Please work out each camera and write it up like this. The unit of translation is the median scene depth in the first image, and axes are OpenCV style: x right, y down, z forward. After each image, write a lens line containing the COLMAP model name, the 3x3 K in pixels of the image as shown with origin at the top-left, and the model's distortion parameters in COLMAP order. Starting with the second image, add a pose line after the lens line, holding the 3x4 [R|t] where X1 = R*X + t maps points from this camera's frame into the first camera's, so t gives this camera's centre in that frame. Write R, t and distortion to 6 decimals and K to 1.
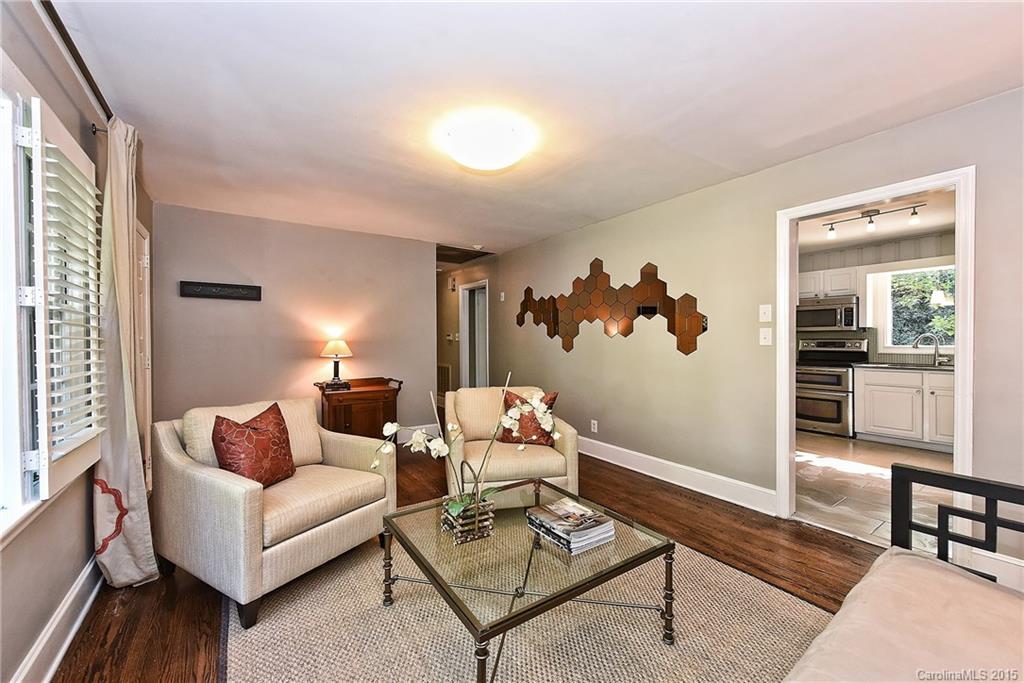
lens RADIAL K [[406.2, 0, 513.5], [0, 406.2, 340.6], [0, 0, 1]] dist [0.002576, -0.000387]
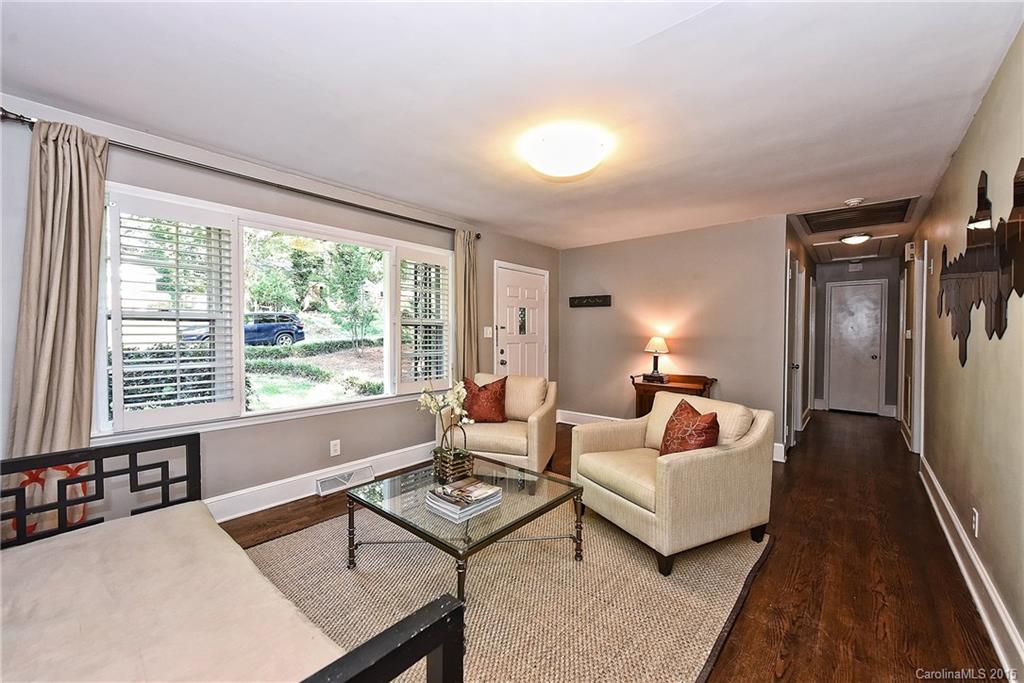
lens RADIAL K [[406.2, 0, 514.0], [0, 406.2, 339.7], [0, 0, 1]] dist [0.002576, -0.000387]
pose [[0.249204, 0.019545, -0.968254, 0.794840], [-0.010370, 0.999793, 0.017513, -0.013150], [0.968396, 0.005676, 0.249355, 0.525604]]
